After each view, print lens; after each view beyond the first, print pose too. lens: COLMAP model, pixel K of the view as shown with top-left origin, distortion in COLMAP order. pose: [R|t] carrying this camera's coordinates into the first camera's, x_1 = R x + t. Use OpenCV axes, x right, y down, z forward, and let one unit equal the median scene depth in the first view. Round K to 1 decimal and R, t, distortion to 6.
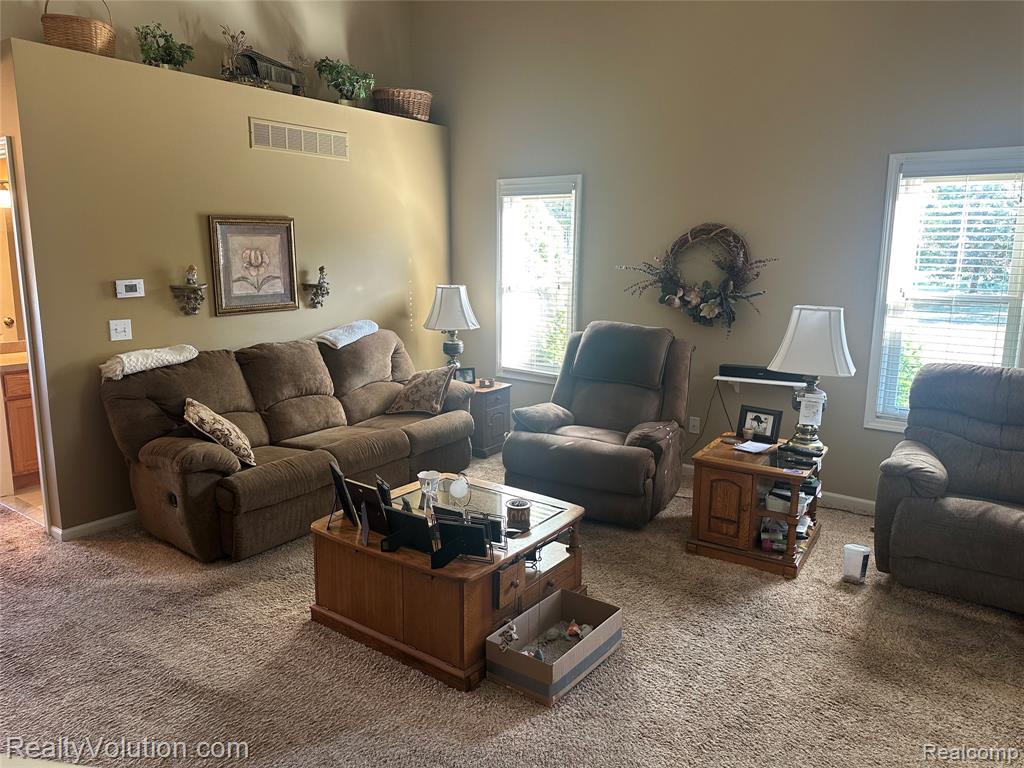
lens RADIAL K [[715.6, 0, 514.6], [0, 715.6, 377.6], [0, 0, 1]] dist [0.090601, -0.116253]
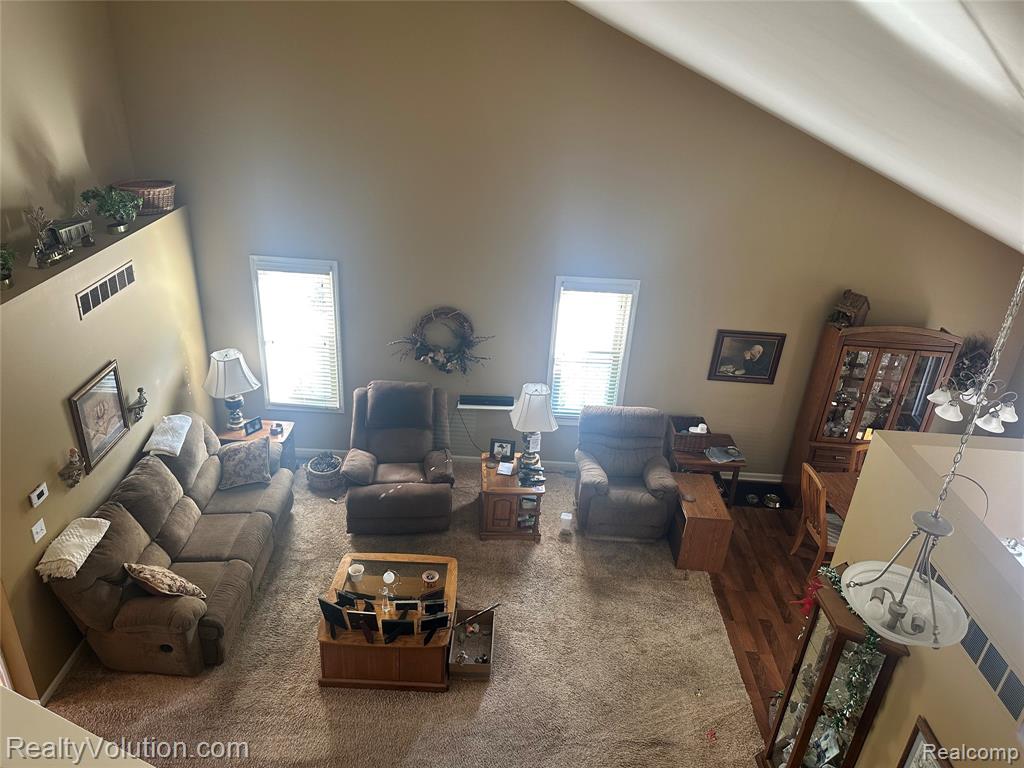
lens RADIAL K [[715.6, 0, 514.6], [0, 715.6, 377.6], [0, 0, 1]] dist [0.090601, -0.116253]
pose [[0.811395, -0.217602, 0.542482, -0.501866], [0.054569, 0.952265, 0.300357, -0.592269], [-0.581945, -0.214106, 0.784538, -0.272936]]
